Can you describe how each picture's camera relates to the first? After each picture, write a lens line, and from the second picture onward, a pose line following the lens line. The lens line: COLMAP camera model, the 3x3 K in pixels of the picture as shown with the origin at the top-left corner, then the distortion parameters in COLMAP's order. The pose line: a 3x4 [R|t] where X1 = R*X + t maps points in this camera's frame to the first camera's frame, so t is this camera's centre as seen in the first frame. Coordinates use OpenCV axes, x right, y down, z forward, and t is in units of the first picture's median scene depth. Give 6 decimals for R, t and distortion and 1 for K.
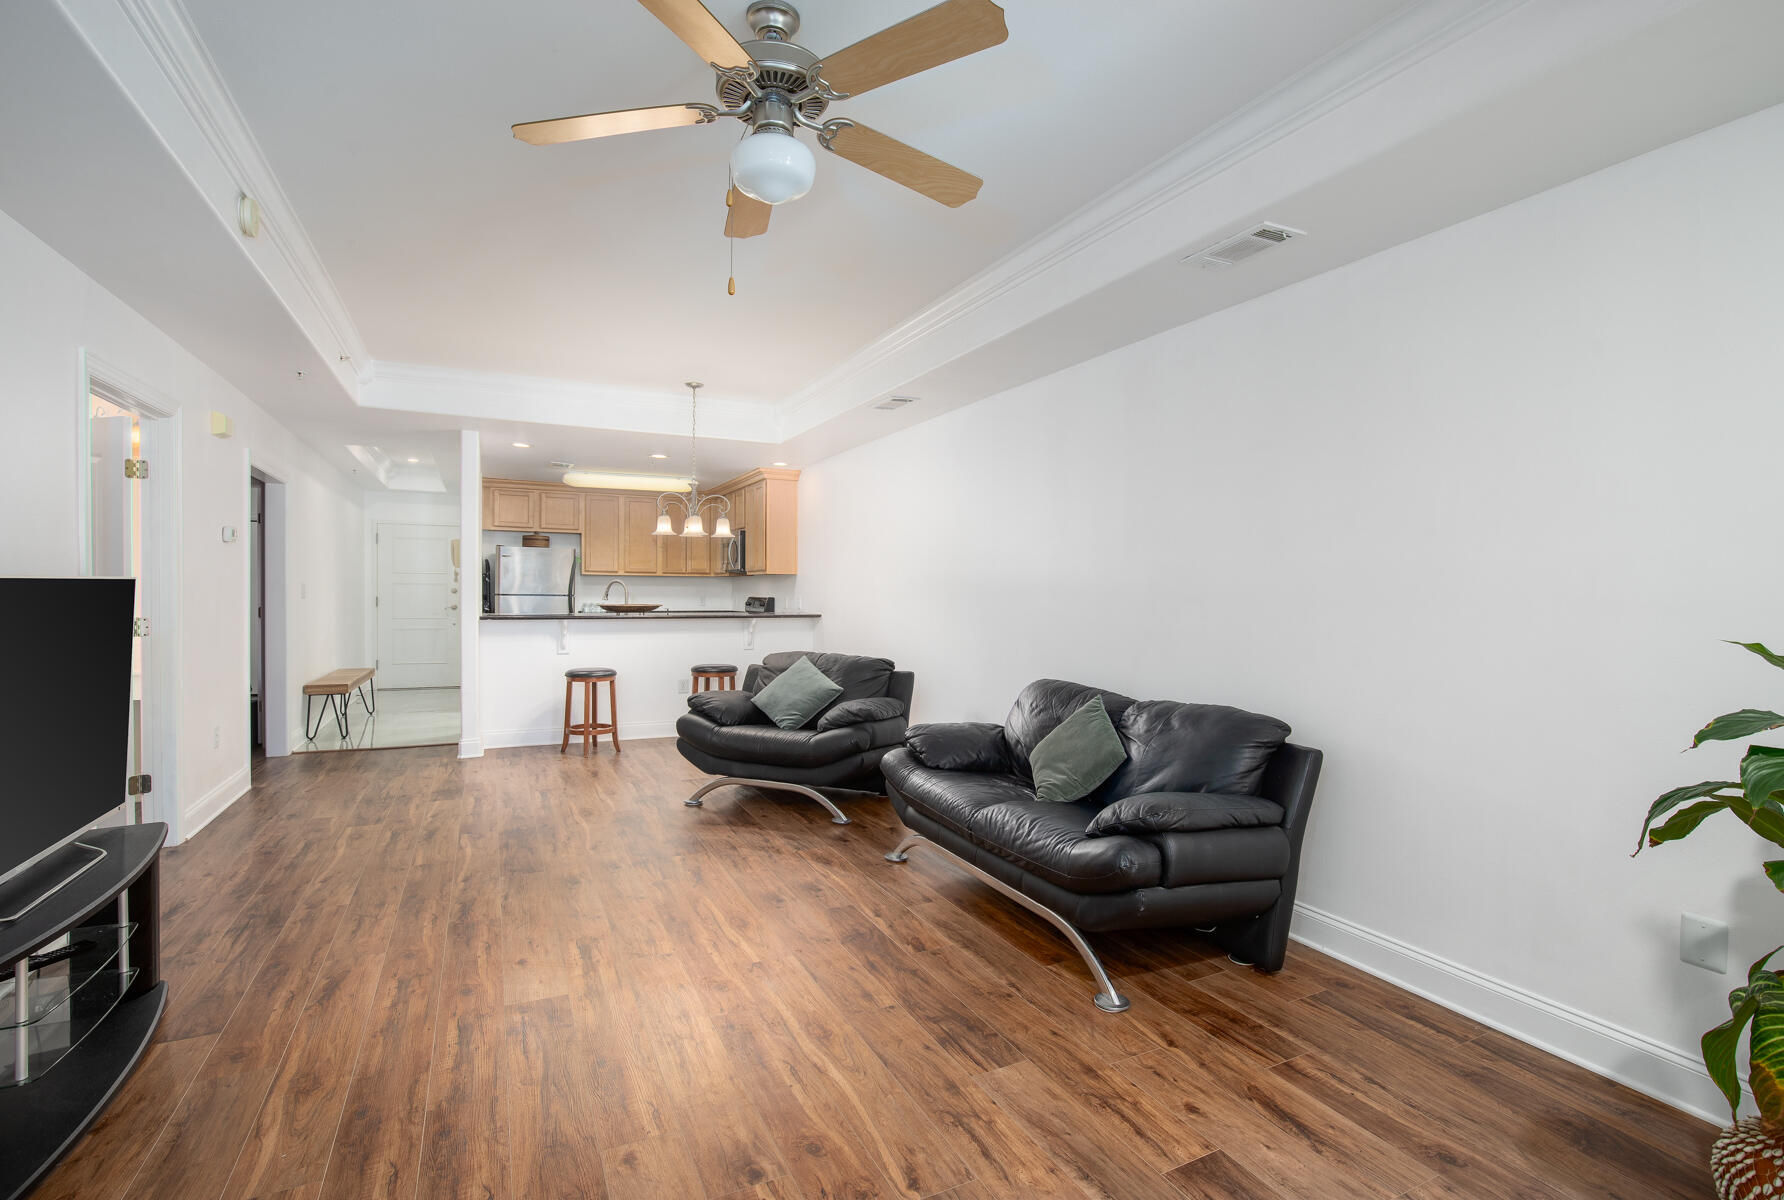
lens RADIAL K [[831.4, 0, 910.0], [0, 831.4, 610.1], [0, 0, 1]] dist [-0.031711, 0.008239]
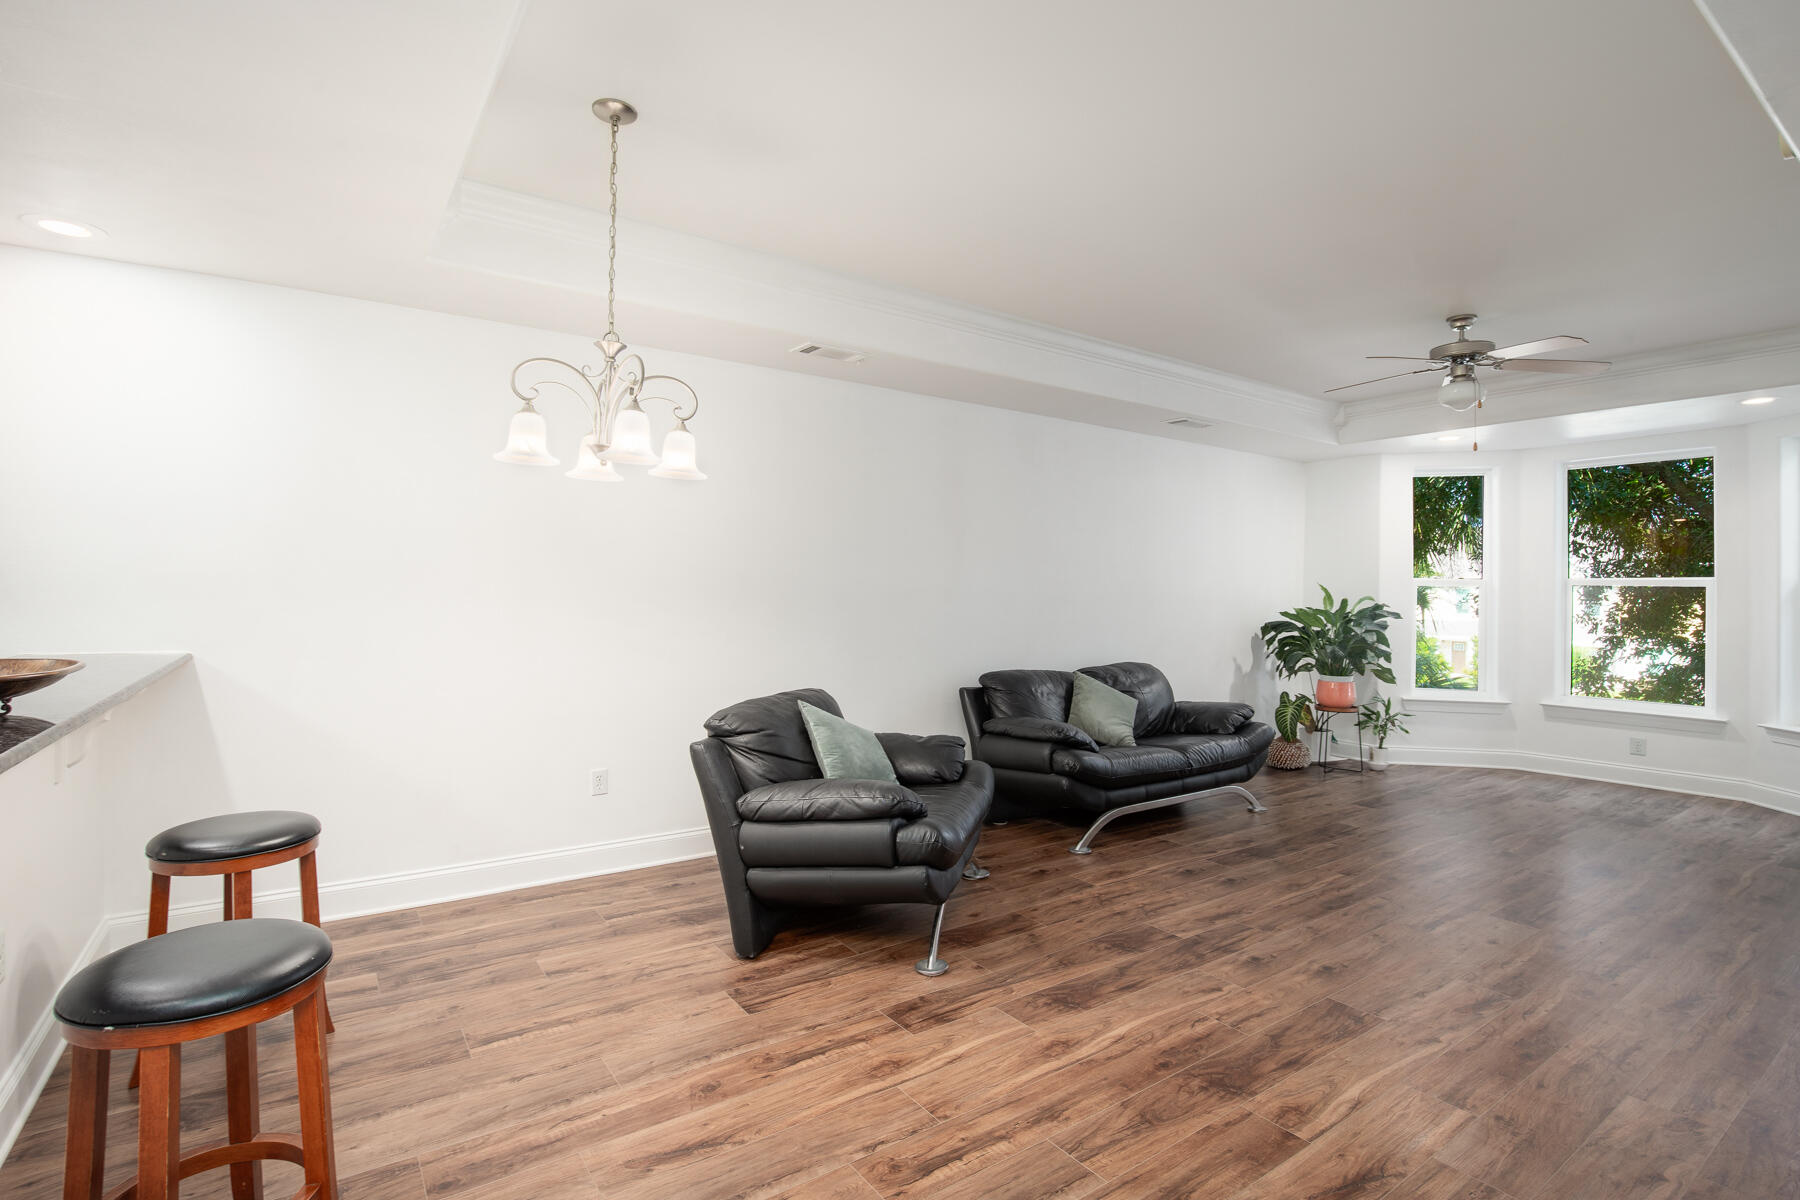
lens RADIAL K [[838.8, 0, 897.7], [0, 838.8, 582.9], [0, 0, 1]] dist [-0.031711, 0.008239]
pose [[-0.132680, 0.004232, 0.991150, -1.017009], [0.014466, 0.999893, -0.002333, -0.040694], [-0.991053, 0.014029, -0.132727, 1.343467]]
